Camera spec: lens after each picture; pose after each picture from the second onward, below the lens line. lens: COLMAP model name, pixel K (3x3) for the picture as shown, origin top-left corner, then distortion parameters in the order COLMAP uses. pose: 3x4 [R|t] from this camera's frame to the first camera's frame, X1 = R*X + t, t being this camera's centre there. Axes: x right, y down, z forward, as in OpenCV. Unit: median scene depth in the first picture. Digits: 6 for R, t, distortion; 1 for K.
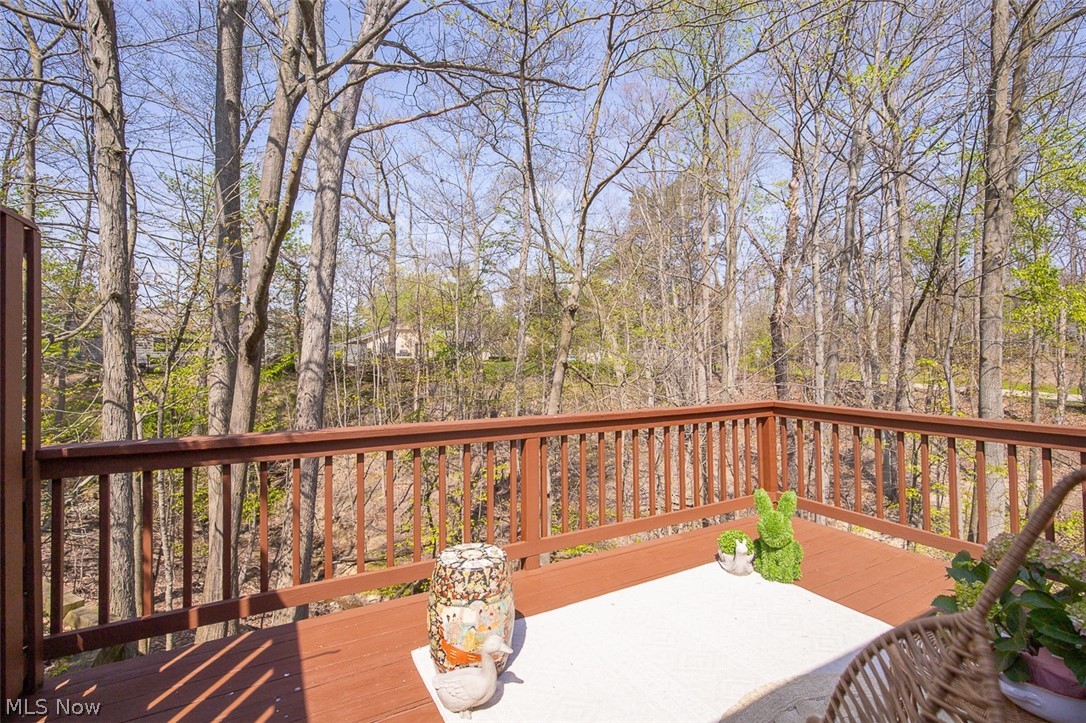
lens RADIAL K [[501.5, 0, 542.3], [0, 501.5, 355.3], [0, 0, 1]] dist [-0.008808, 0.001925]
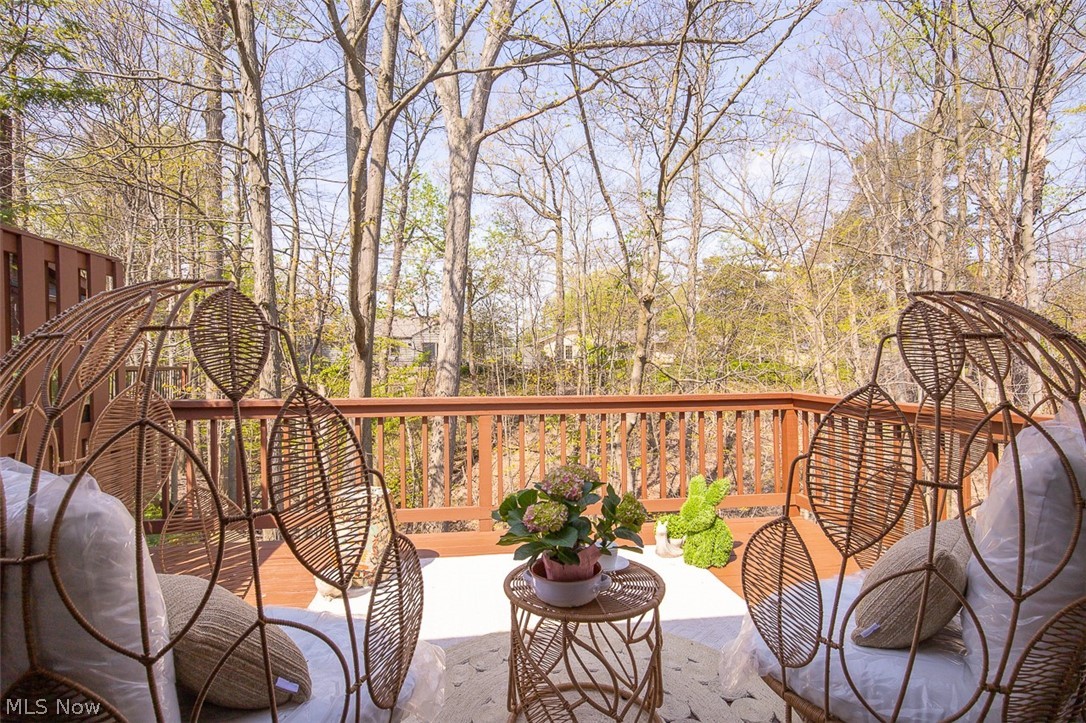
lens RADIAL K [[559.9, 0, 544.1], [0, 559.9, 366.2], [0, 0, 1]] dist [0.013823, -0.000065]
pose [[0.936820, -0.001367, -0.349809, 0.146519], [0.005597, 0.999923, 0.011080, 0.011738], [0.349767, -0.012338, 0.936755, -0.034142]]
